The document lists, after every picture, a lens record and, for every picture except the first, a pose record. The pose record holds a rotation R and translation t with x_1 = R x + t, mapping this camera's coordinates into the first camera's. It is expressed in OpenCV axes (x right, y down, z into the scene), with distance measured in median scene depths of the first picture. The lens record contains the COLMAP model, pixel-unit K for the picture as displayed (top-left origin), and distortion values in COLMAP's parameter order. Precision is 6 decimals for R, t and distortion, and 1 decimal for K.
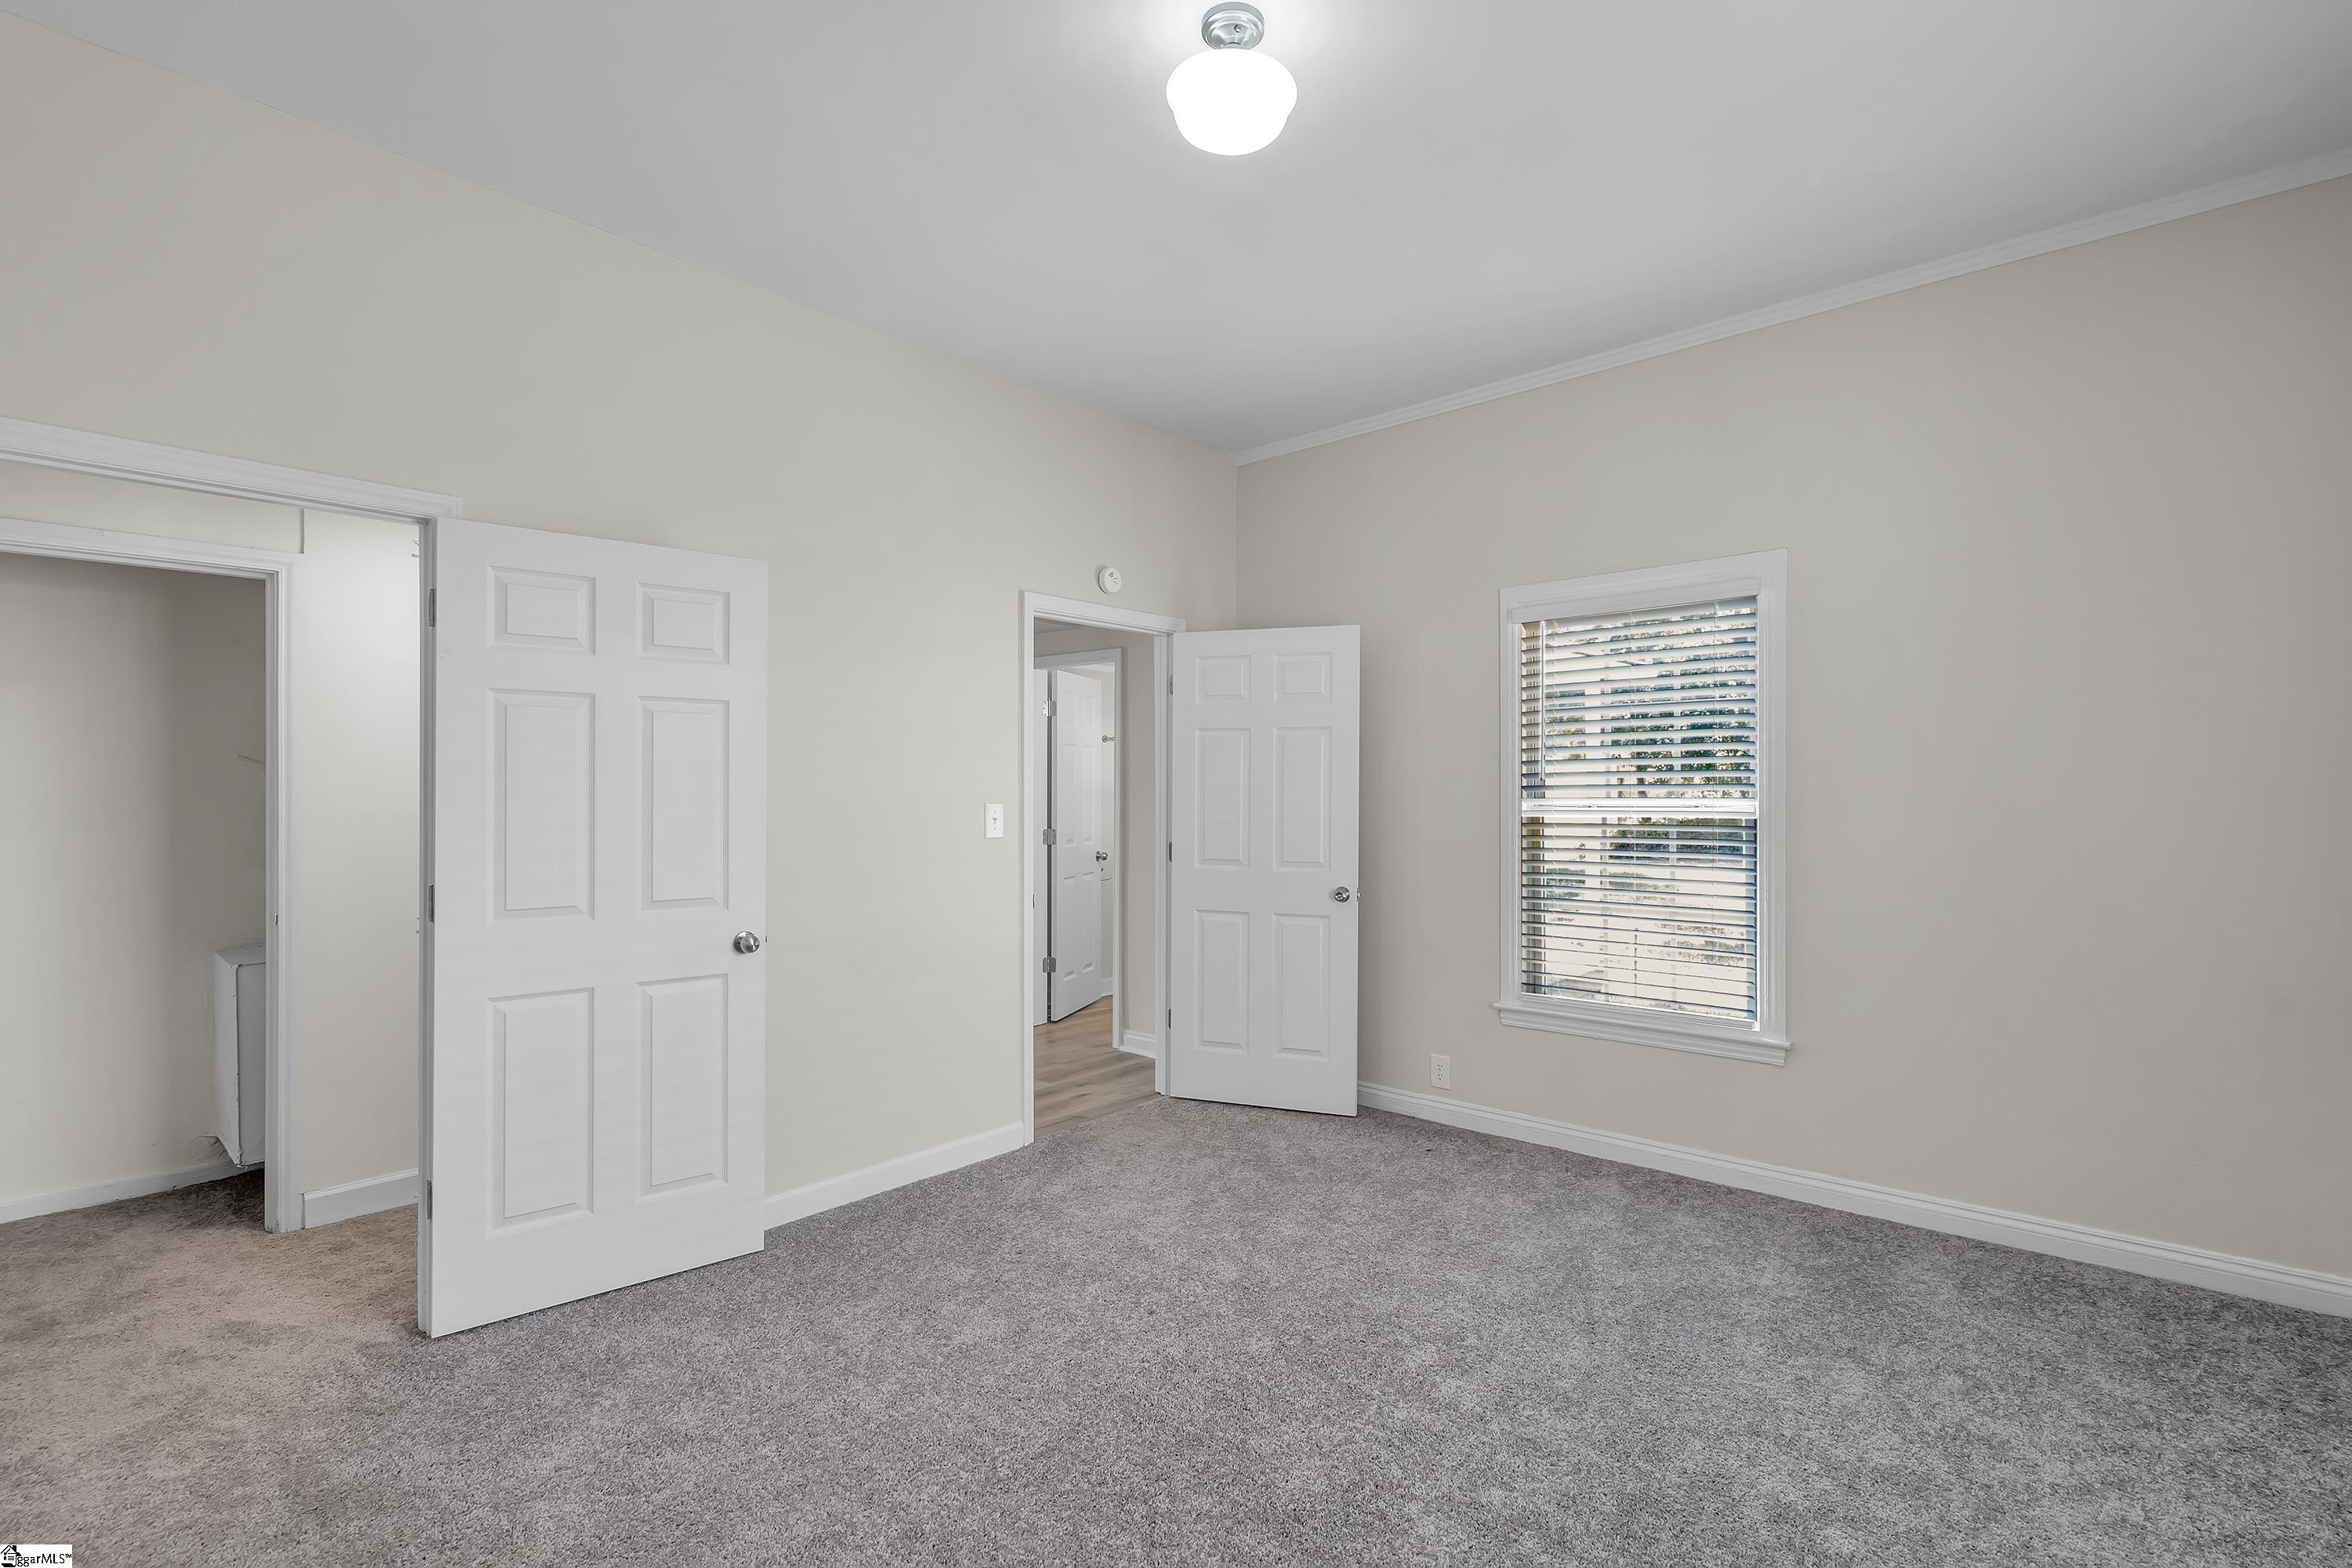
lens RADIAL K [[1061.0, 0, 1174.9], [0, 1061.0, 788.4], [0, 0, 1]] dist [-0.004807, 0.001002]
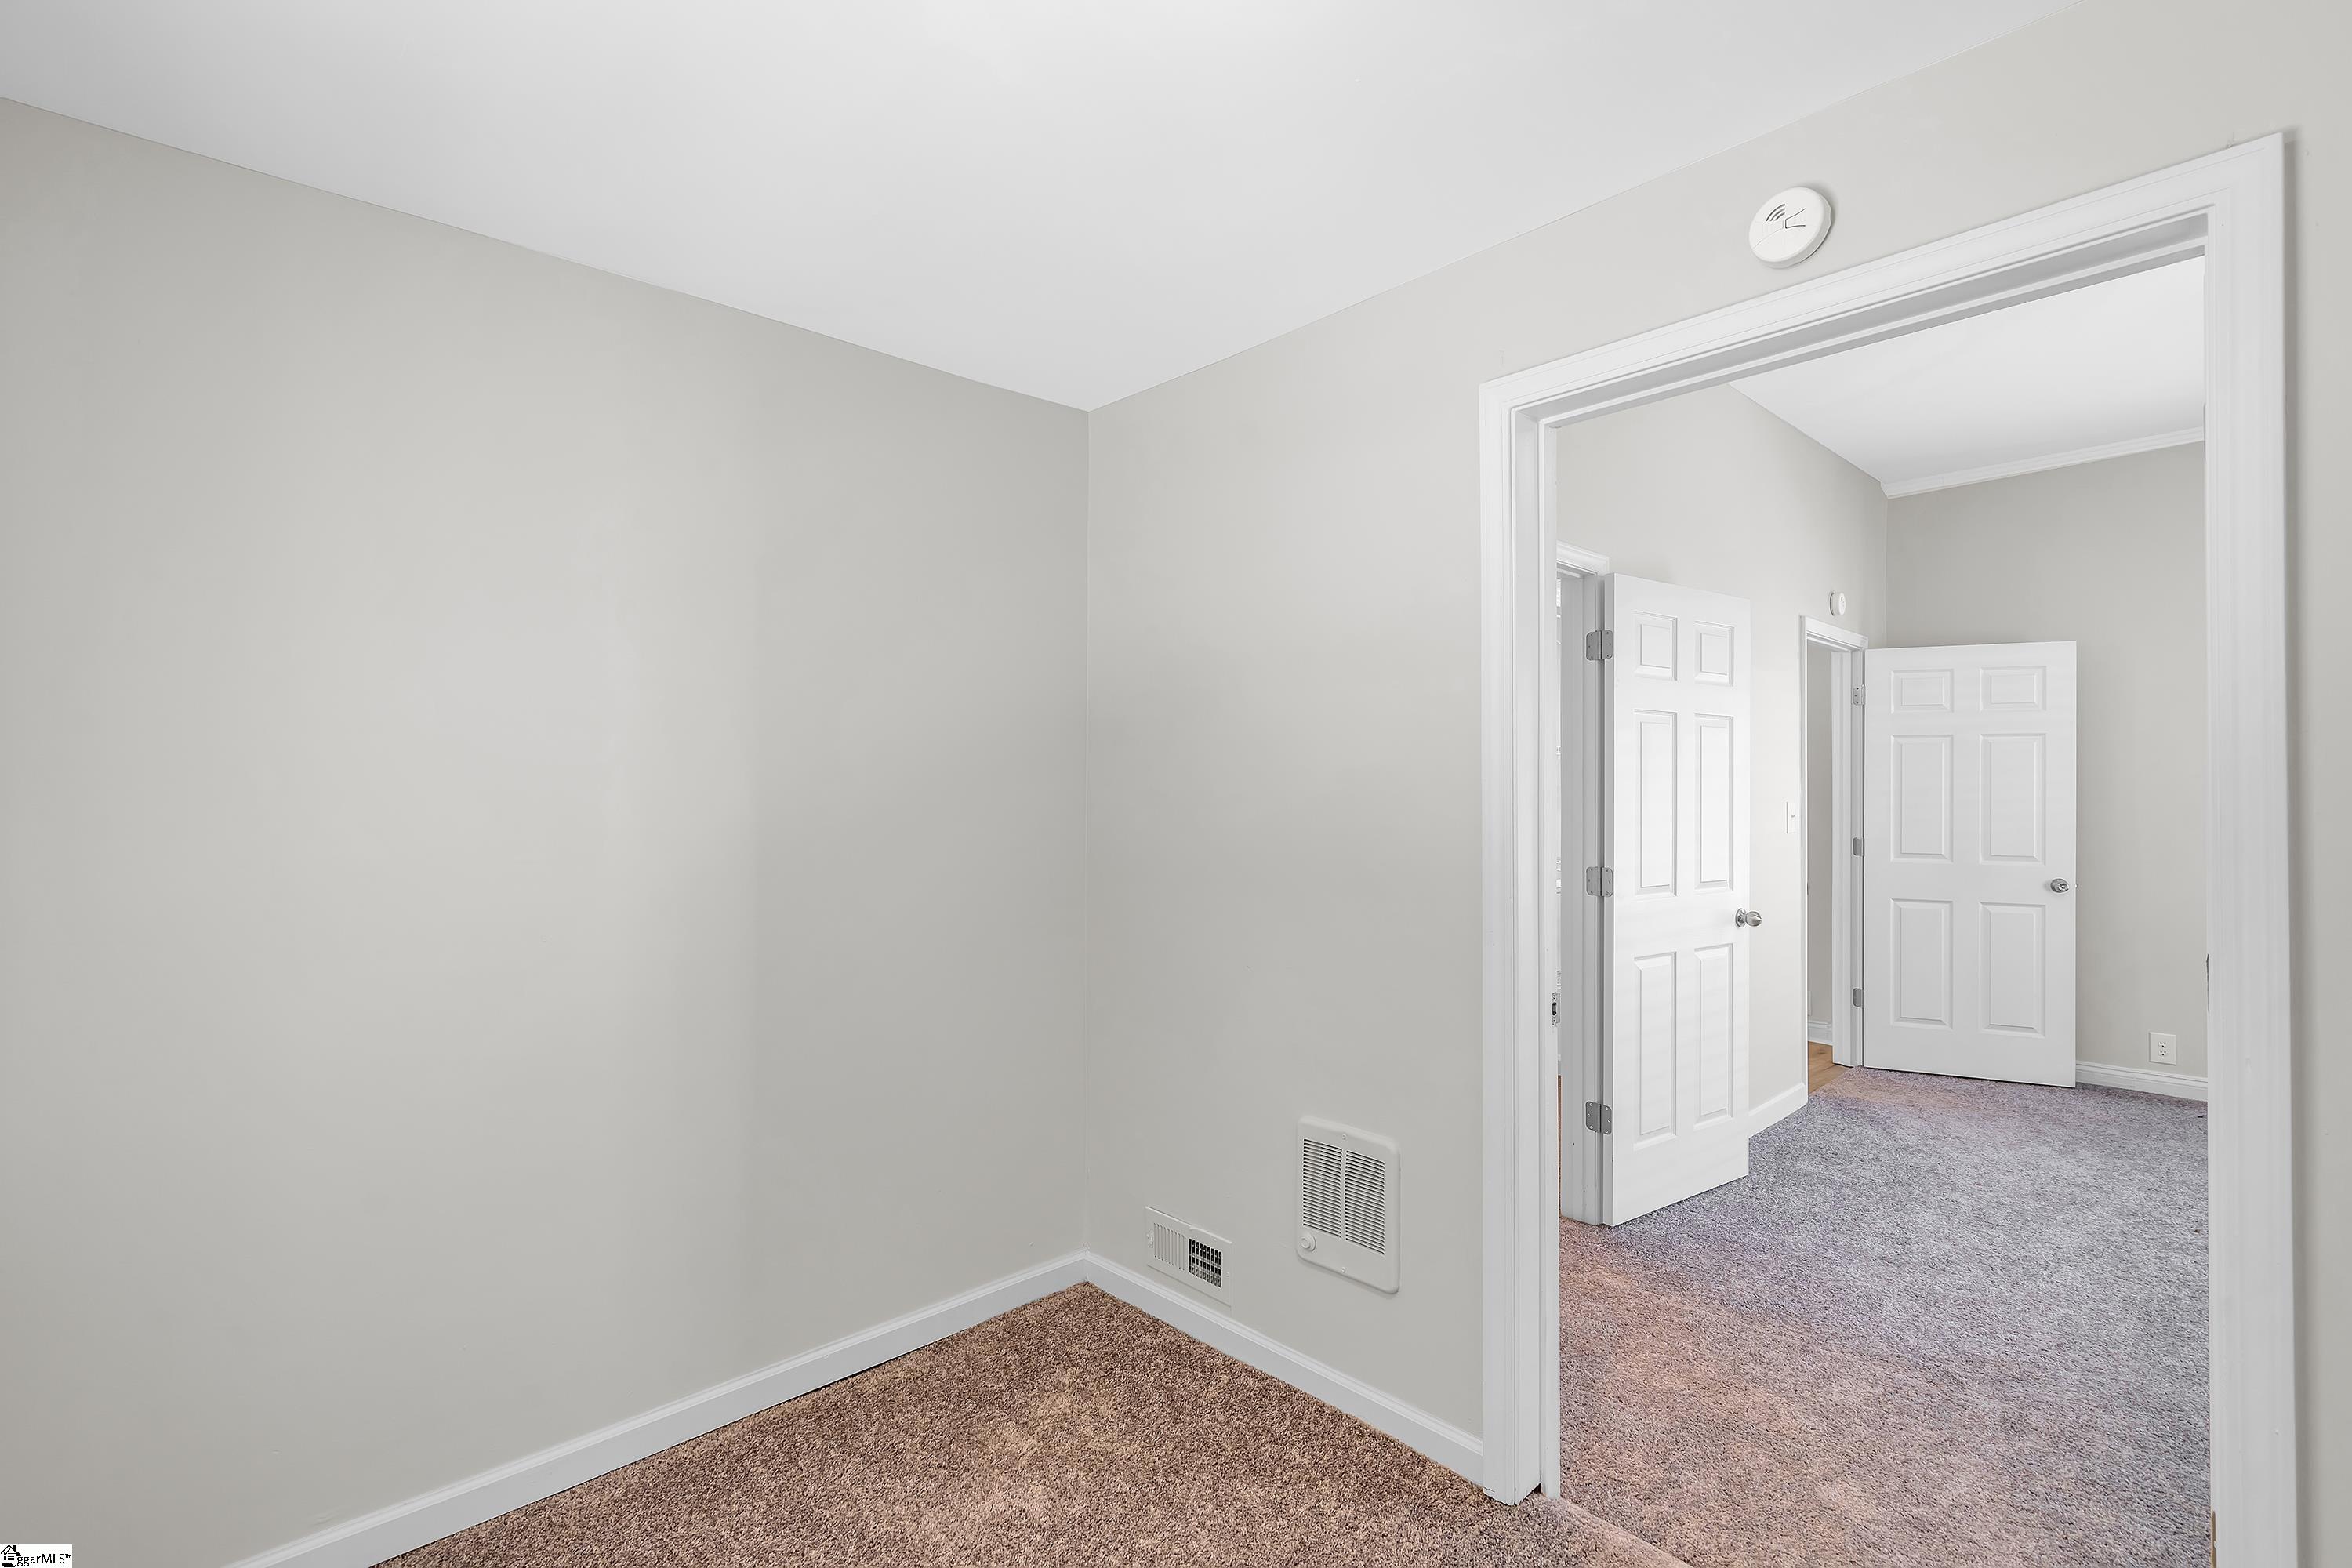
lens RADIAL K [[1061.0, 0, 1176.2], [0, 1061.0, 788.4], [0, 0, 1]] dist [-0.004807, 0.001002]
pose [[0.995880, -0.000871, -0.090674, -0.657713], [0.000506, 0.999992, -0.004050, 0.002610], [0.090677, 0.003987, 0.995872, -0.178277]]
